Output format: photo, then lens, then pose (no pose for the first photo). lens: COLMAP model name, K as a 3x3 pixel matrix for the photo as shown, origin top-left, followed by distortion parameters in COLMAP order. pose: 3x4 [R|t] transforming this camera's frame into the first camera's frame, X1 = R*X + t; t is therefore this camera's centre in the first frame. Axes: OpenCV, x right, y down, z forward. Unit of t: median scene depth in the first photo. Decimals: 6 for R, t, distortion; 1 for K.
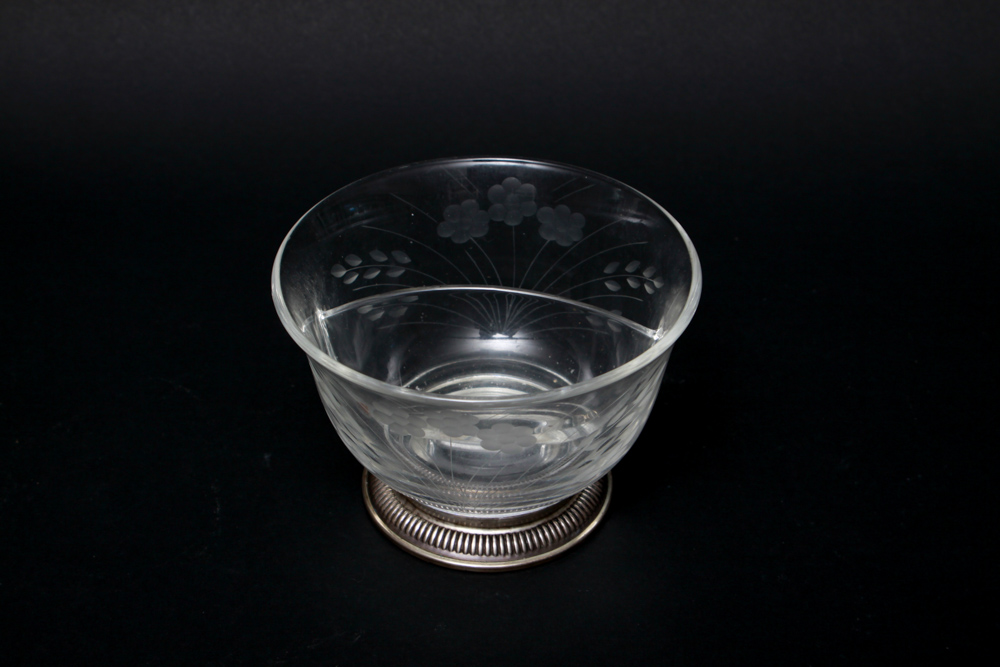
lens RADIAL K [[2107.6, 0, 498.6], [0, 2107.6, 333.7], [0, 0, 1]] dist [-0.112734, 0.000000]
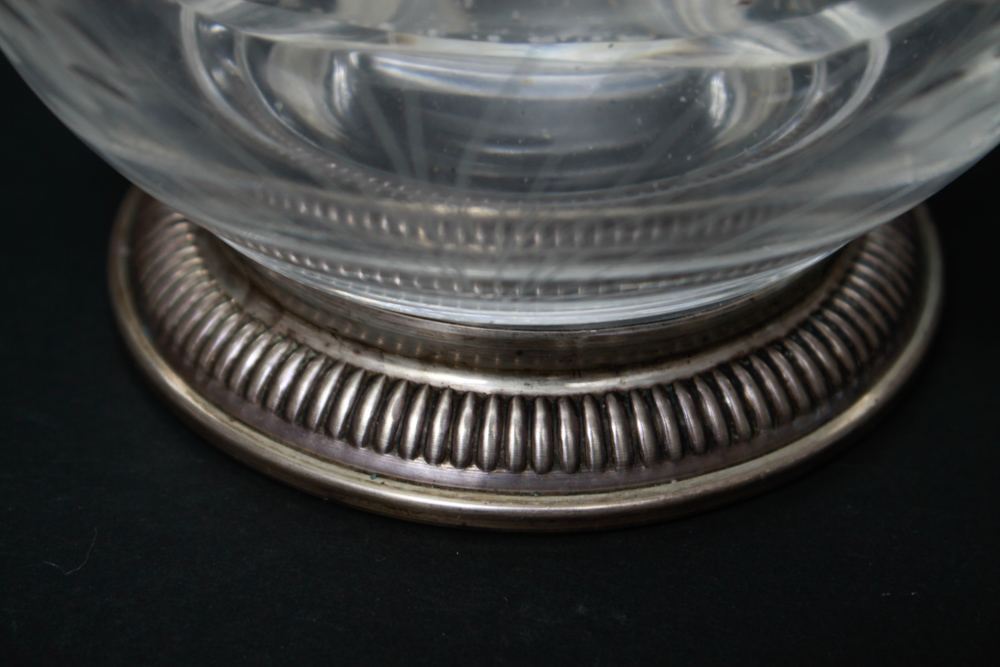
lens RADIAL K [[2541.9, 0, 501.0], [0, 2541.9, 333.3], [0, 0, 1]] dist [-0.115669, 0.000000]
pose [[0.999870, -0.013373, 0.008956, -0.013100], [0.013425, 0.999894, -0.005714, 0.088535], [-0.008879, 0.005834, 0.999944, 0.663426]]
